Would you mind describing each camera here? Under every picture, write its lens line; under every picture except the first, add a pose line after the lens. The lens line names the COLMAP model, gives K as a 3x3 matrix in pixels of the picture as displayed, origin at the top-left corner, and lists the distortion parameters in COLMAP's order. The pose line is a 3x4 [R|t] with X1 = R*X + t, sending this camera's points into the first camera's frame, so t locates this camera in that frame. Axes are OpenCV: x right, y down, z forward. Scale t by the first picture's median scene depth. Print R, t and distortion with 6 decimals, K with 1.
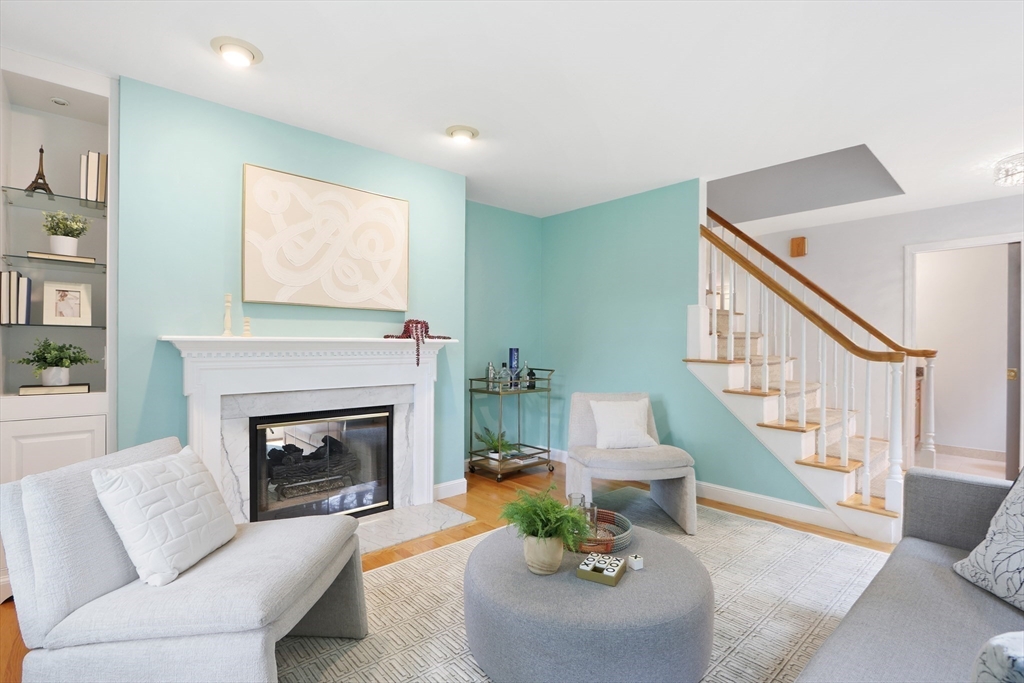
lens RADIAL K [[479.8, 0, 511.8], [0, 479.8, 341.9], [0, 0, 1]] dist [-0.012419, 0.002120]
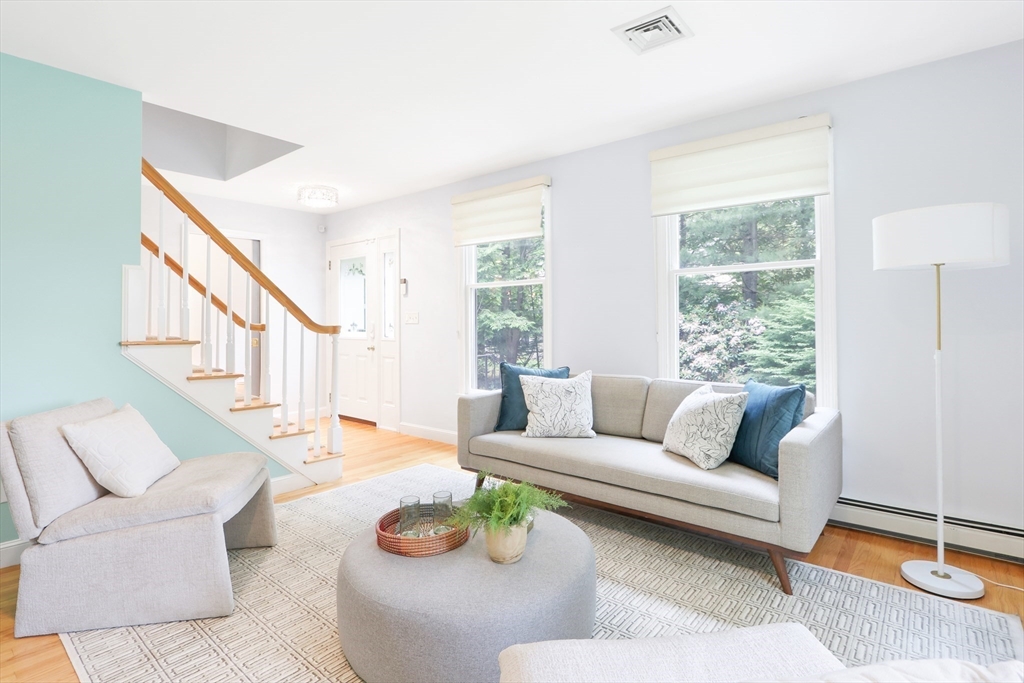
lens RADIAL K [[504.1, 0, 514.7], [0, 504.1, 317.0], [0, 0, 1]] dist [-0.023234, 0.000500]
pose [[-0.147645, 0.007198, 0.989014, -0.553004], [0.001994, 0.999974, -0.006980, 0.007723], [-0.989038, 0.000942, -0.147656, 0.697384]]
